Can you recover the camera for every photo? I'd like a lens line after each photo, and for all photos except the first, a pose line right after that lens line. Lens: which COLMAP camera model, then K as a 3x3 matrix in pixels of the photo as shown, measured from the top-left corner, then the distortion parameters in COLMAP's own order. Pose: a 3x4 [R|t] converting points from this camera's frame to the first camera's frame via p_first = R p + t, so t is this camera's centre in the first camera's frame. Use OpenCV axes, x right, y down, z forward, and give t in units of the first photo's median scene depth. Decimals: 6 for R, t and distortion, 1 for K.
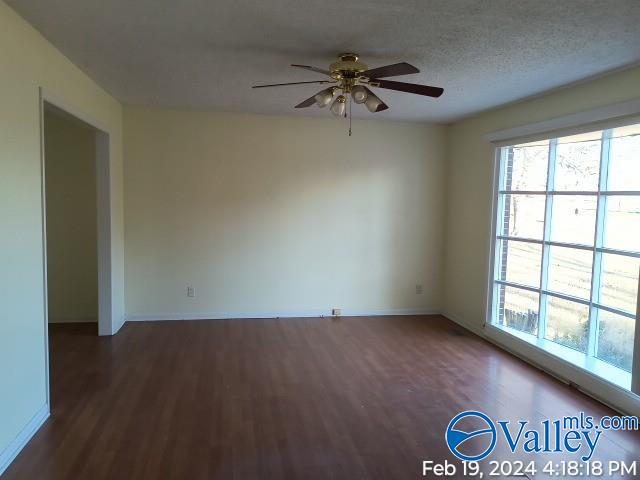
lens RADIAL K [[439.7, 0, 320.0], [0, 439.7, 240.0], [0, 0, 1]] dist [0.013131, -0.004504]
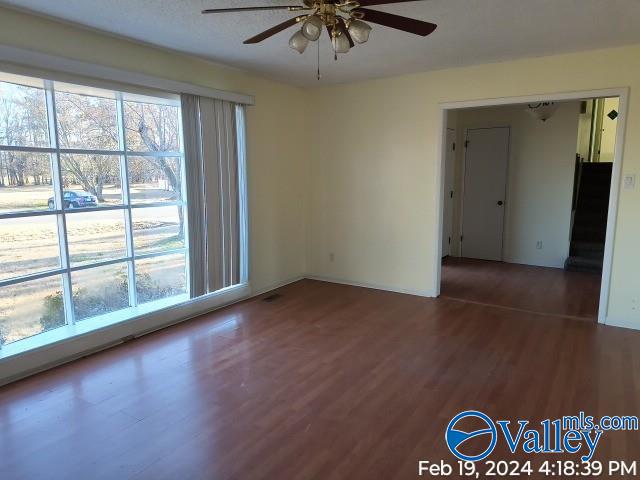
lens RADIAL K [[439.7, 0, 320.0], [0, 439.7, 240.0], [0, 0, 1]] dist [0.013131, -0.004504]
pose [[-0.683749, -0.144418, 0.715283, -0.450977], [0.051925, 0.968106, 0.245100, -0.128516], [-0.727867, 0.204728, -0.654443, 1.311742]]
